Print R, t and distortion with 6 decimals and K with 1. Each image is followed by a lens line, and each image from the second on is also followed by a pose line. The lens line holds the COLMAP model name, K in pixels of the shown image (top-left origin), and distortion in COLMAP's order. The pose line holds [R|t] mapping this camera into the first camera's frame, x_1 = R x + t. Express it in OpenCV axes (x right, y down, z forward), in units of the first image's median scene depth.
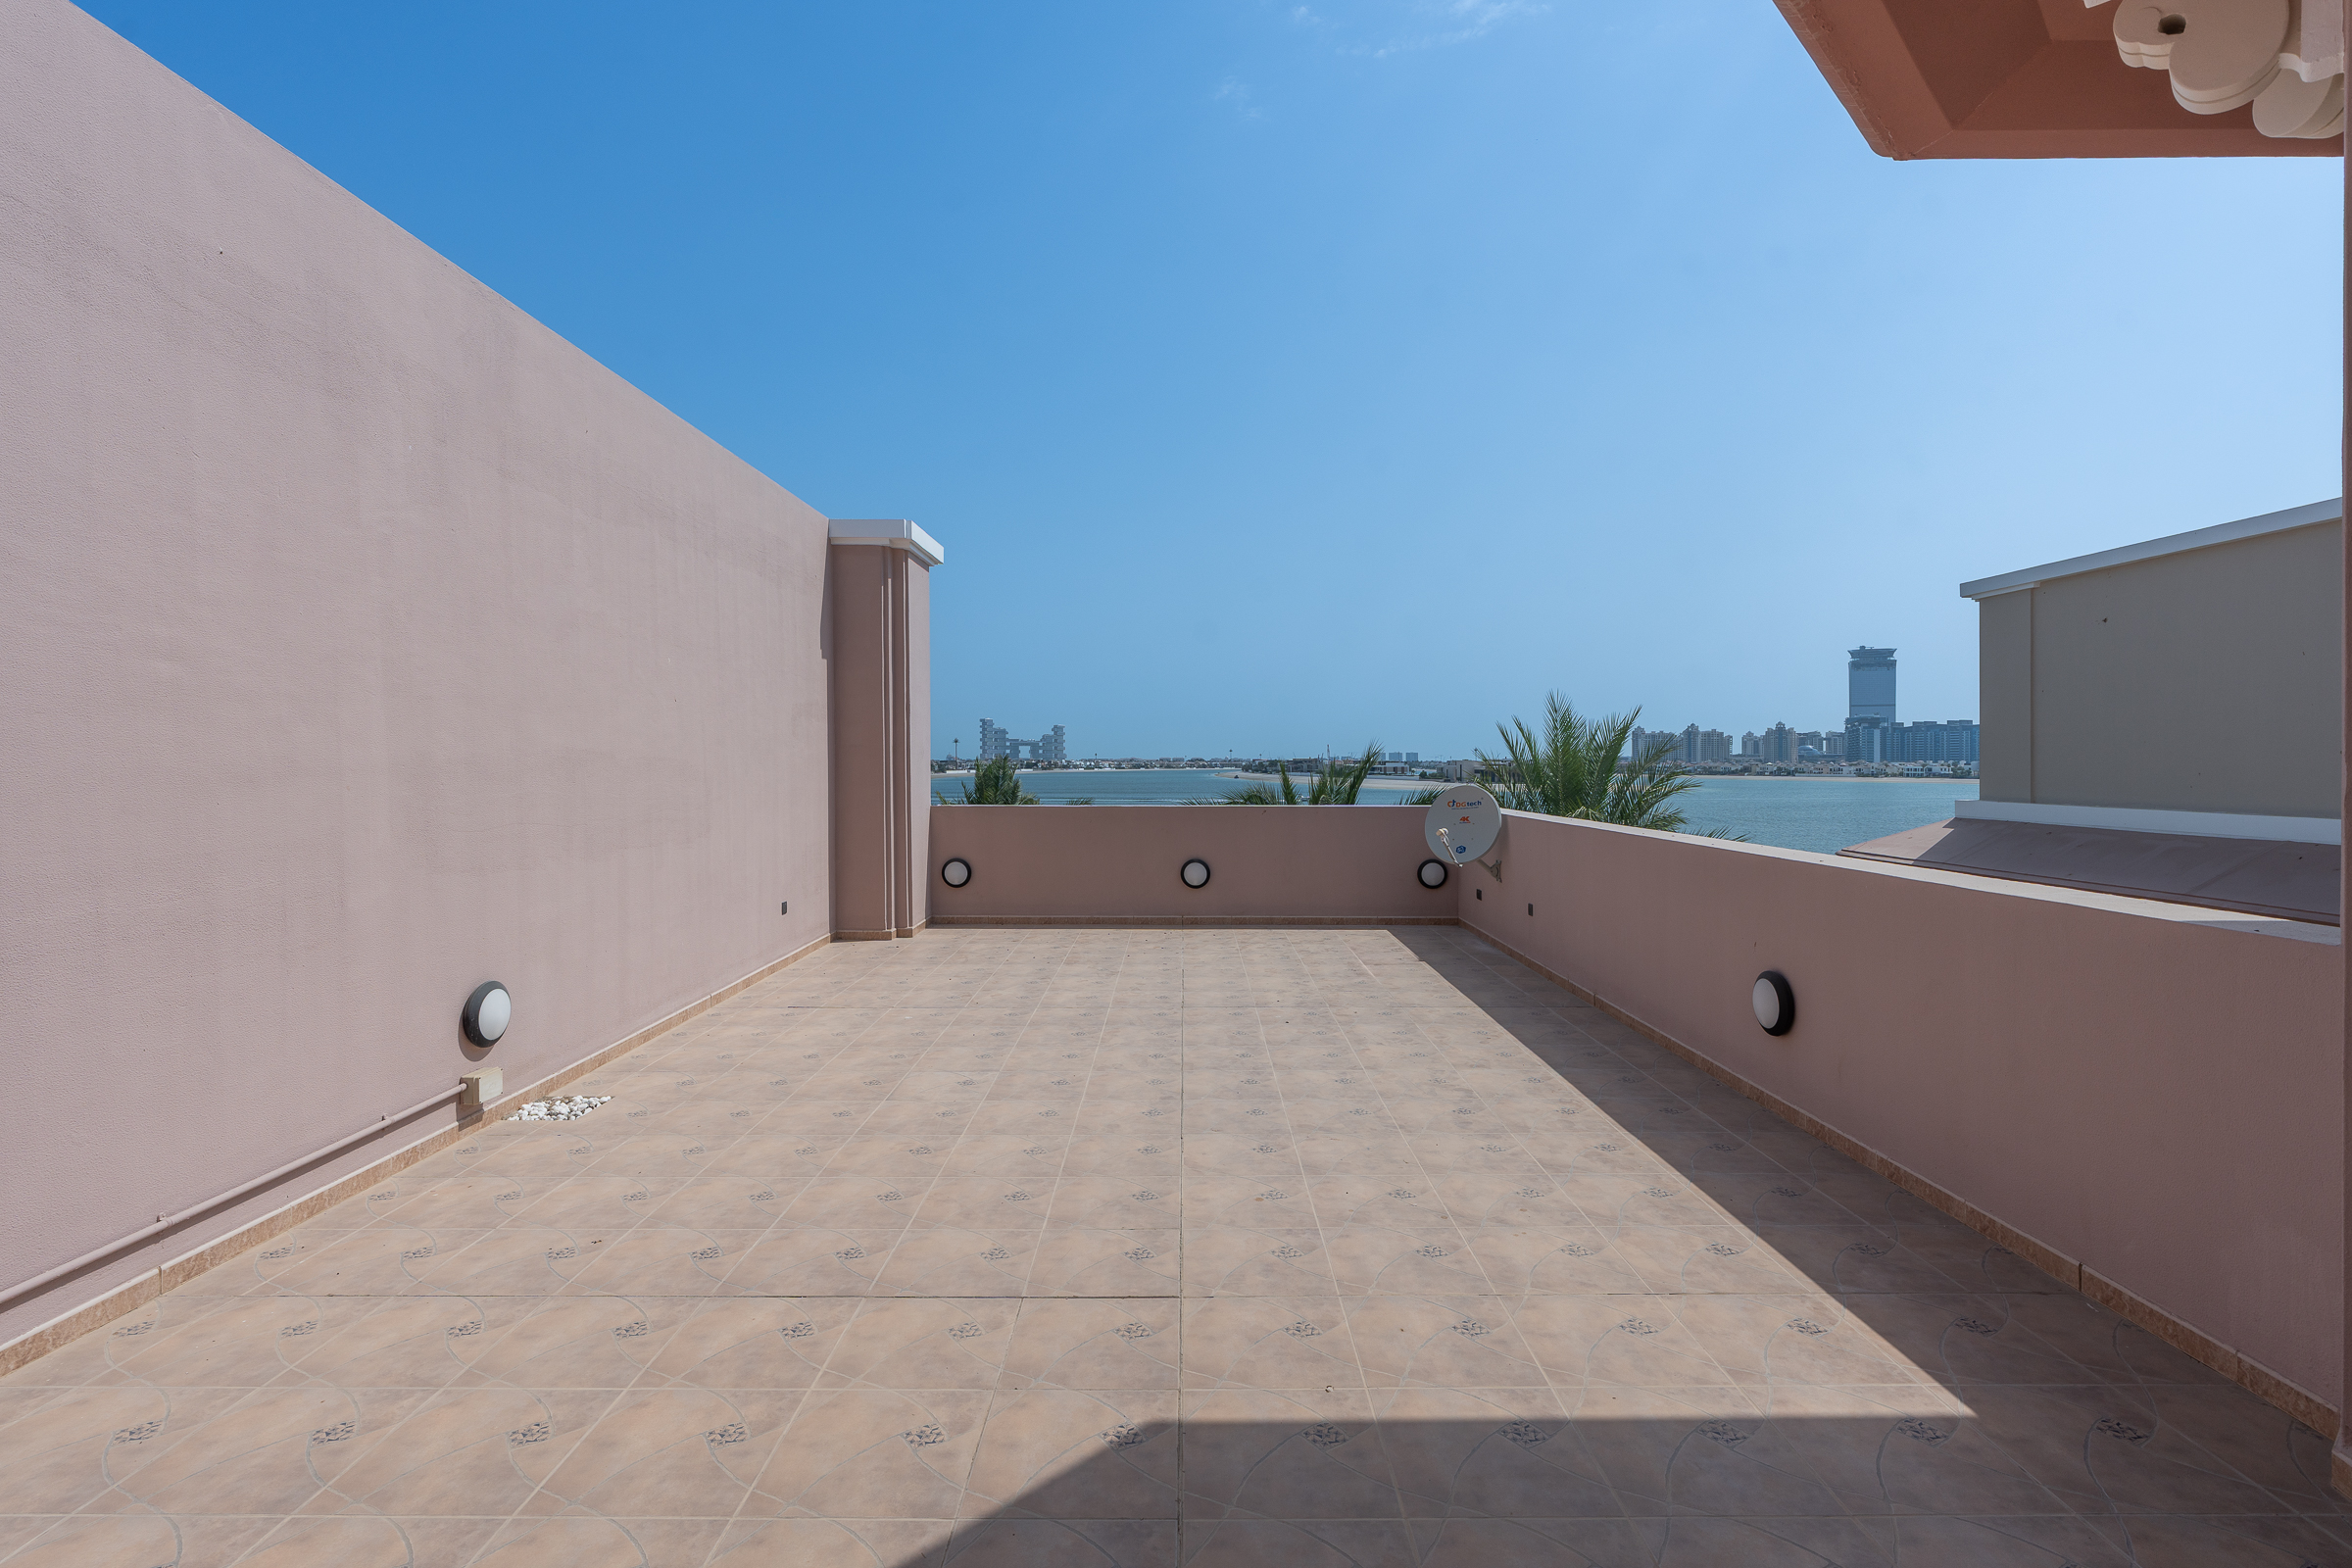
lens RADIAL K [[1078.5, 0, 1180.3], [0, 1078.5, 783.8], [0, 0, 1]] dist [-0.002685, 0.001146]
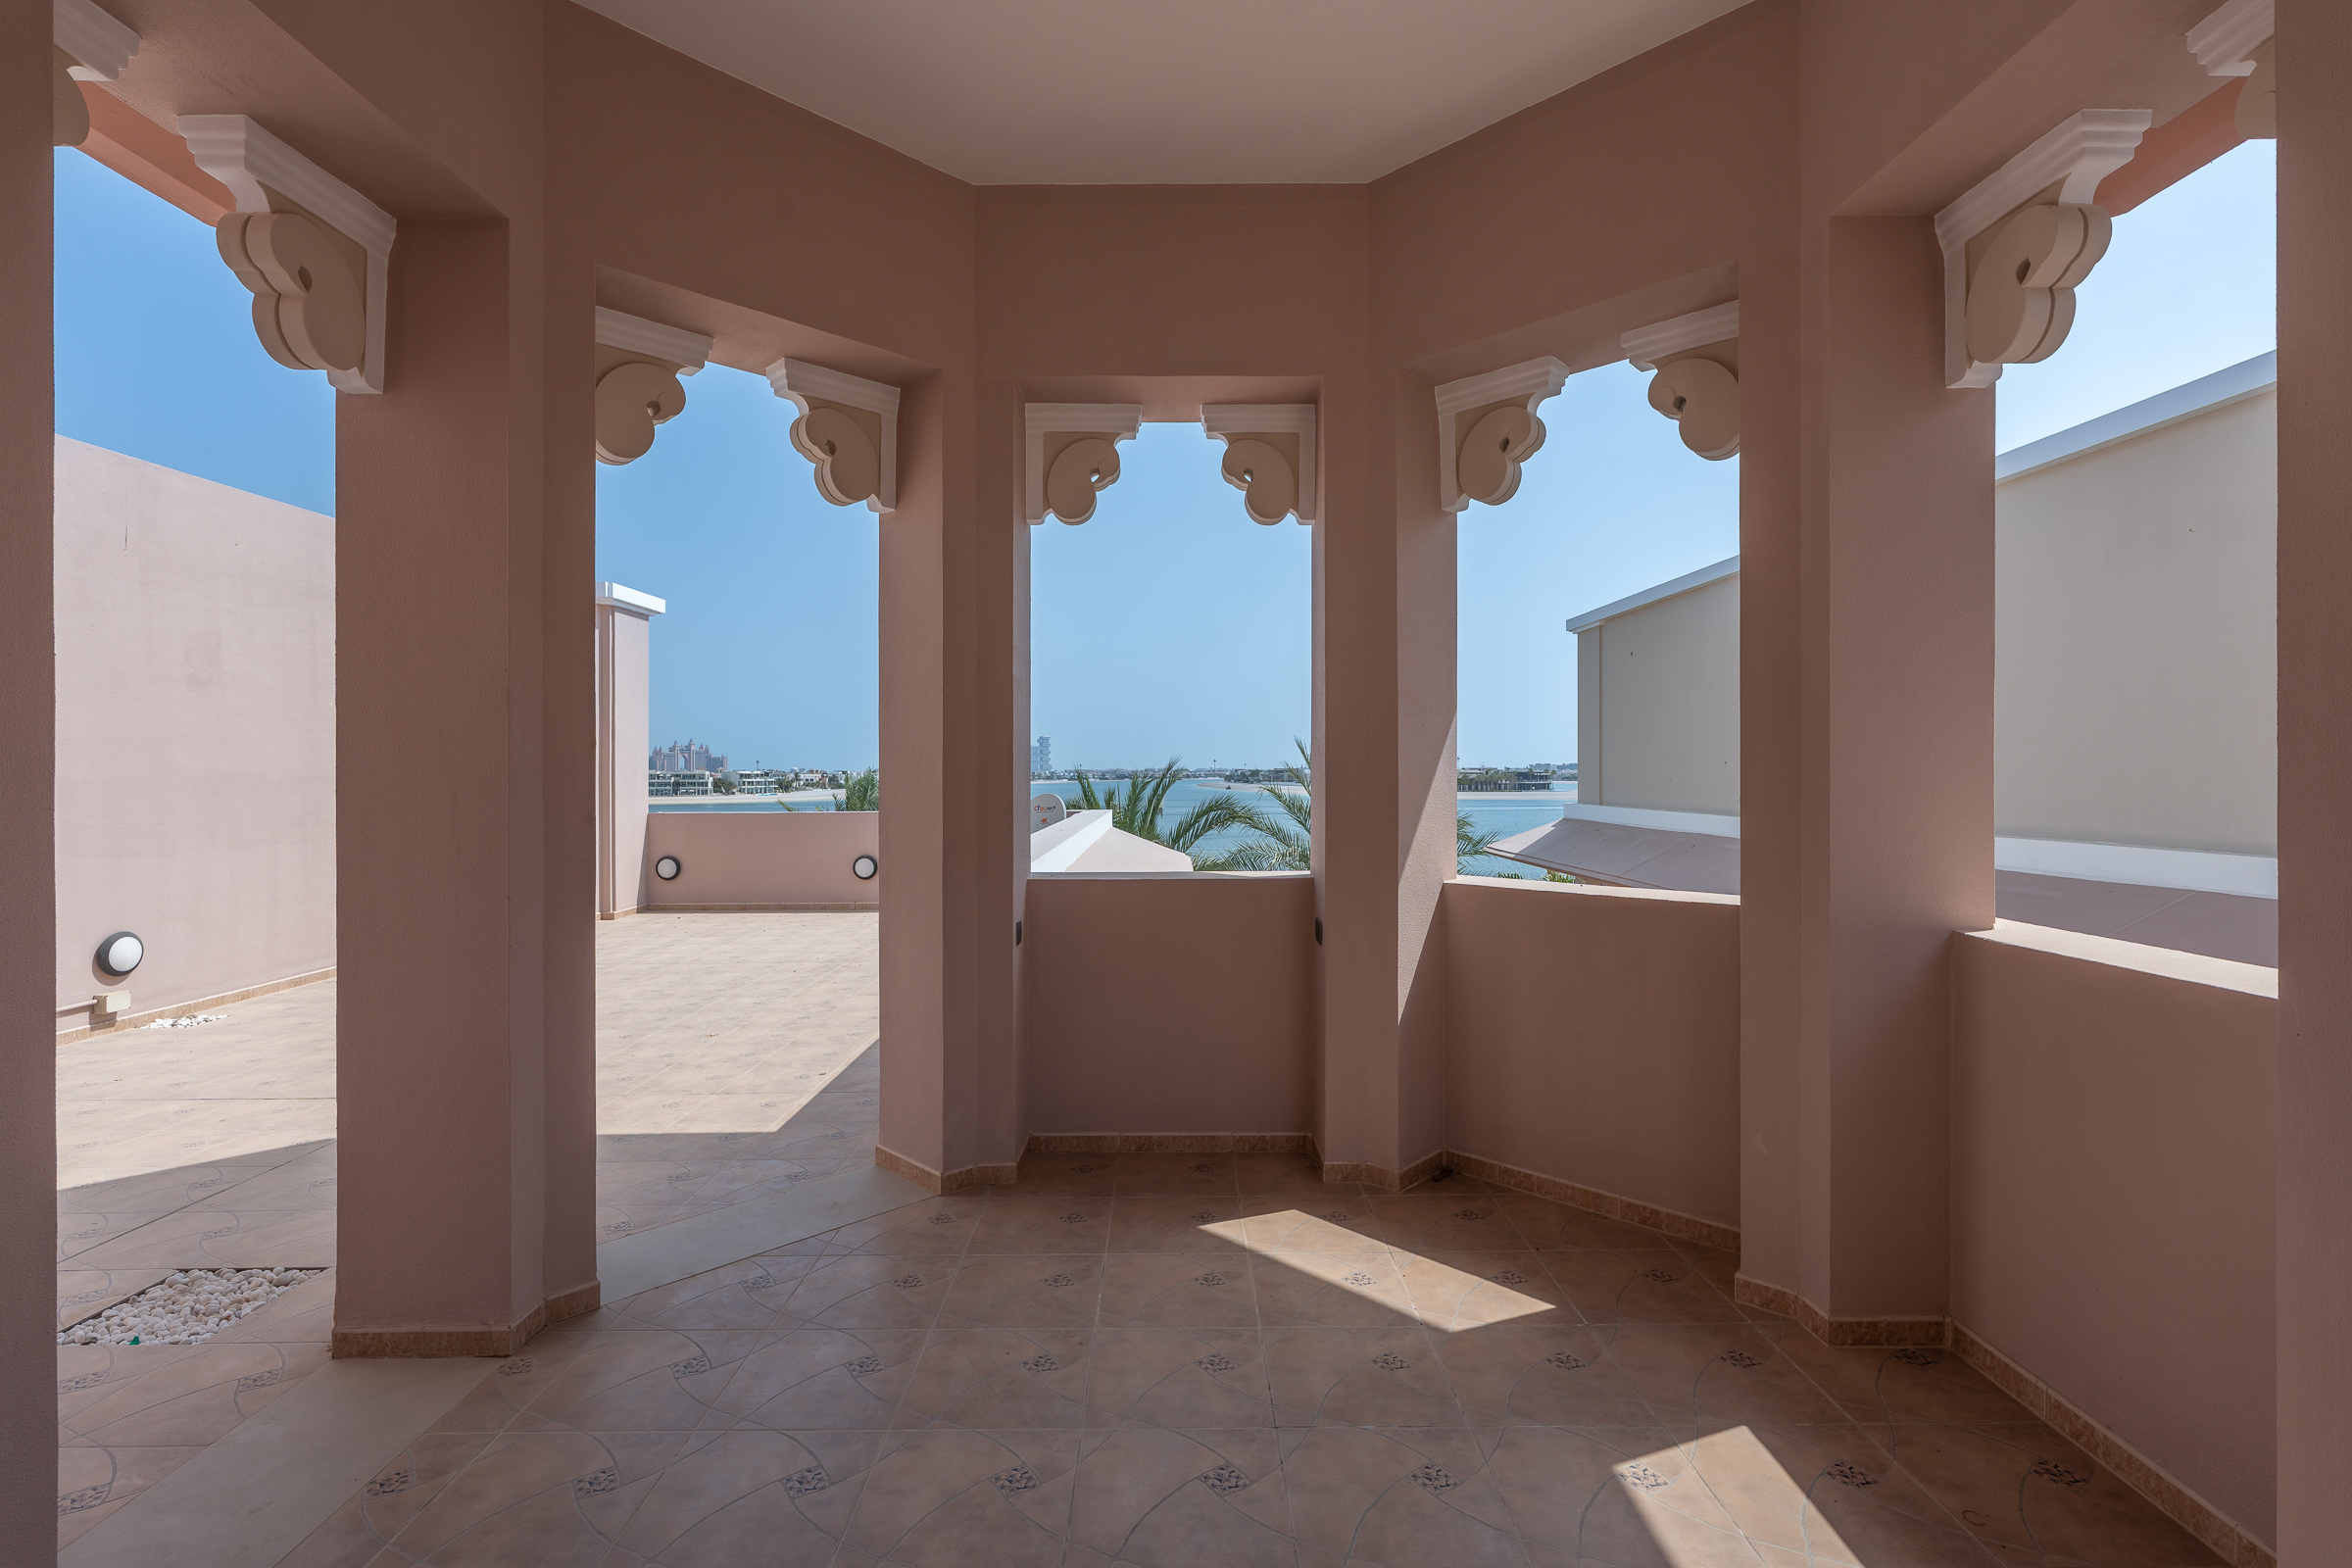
lens RADIAL K [[1078.5, 0, 1180.3], [0, 1078.5, 783.8], [0, 0, 1]] dist [-0.002685, 0.001146]
pose [[0.999952, -0.006980, 0.006890, 0.145329], [0.007045, 0.999931, -0.009387, 0.001052], [-0.006824, 0.009435, 0.999932, -0.087700]]
